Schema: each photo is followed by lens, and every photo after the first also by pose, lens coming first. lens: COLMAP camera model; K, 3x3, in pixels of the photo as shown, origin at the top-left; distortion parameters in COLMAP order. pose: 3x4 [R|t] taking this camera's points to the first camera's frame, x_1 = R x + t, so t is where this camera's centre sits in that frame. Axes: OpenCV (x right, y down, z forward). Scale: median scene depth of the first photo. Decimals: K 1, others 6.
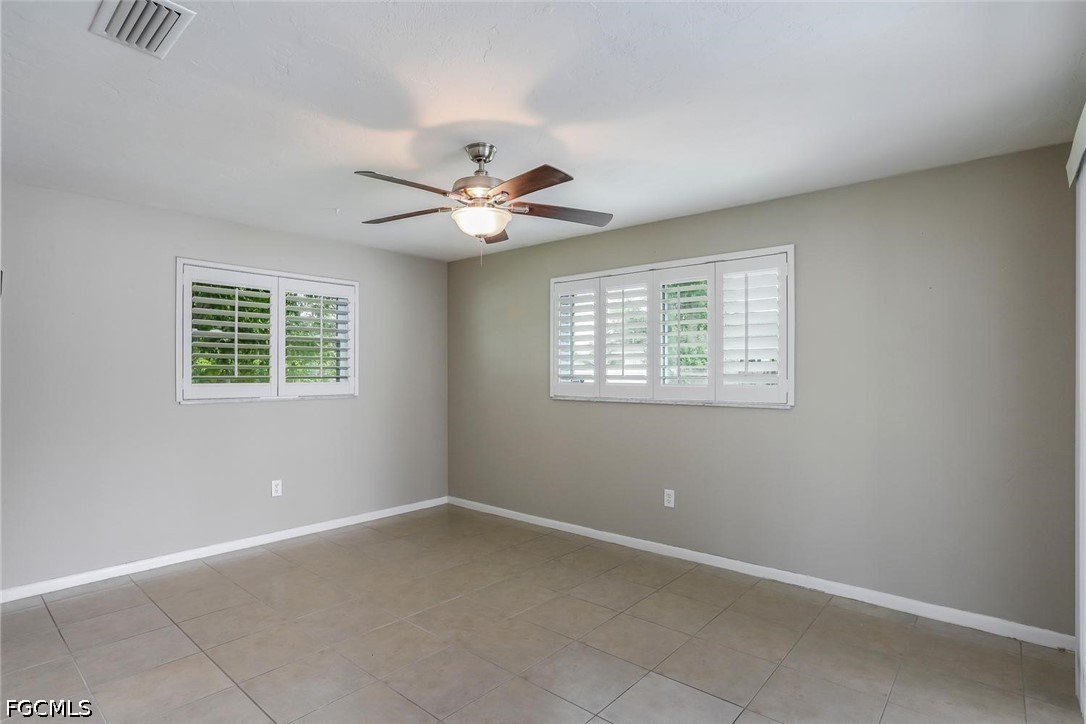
lens RADIAL K [[559.0, 0, 545.1], [0, 559.0, 362.4], [0, 0, 1]] dist [-0.035779, 0.008698]
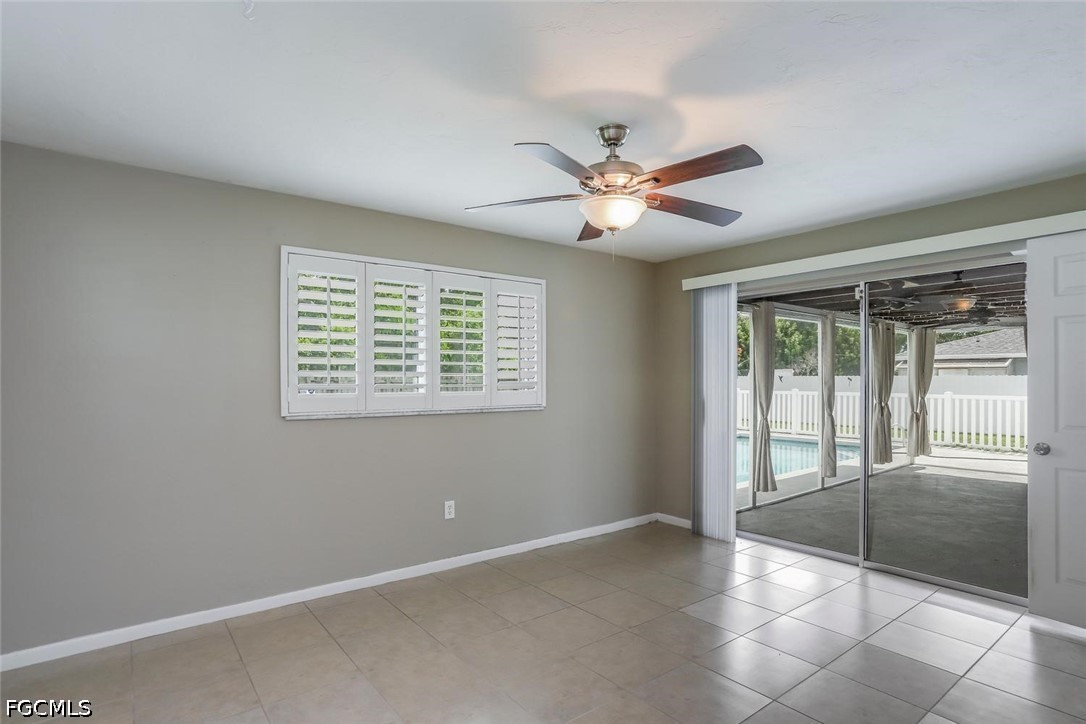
lens RADIAL K [[559.0, 0, 550.1], [0, 559.0, 370.8], [0, 0, 1]] dist [-0.035779, 0.008698]
pose [[0.210720, 0.015893, 0.977417, -0.699235], [-0.002940, 0.999874, -0.015625, 0.016053], [-0.977542, 0.000419, 0.210740, 0.625066]]
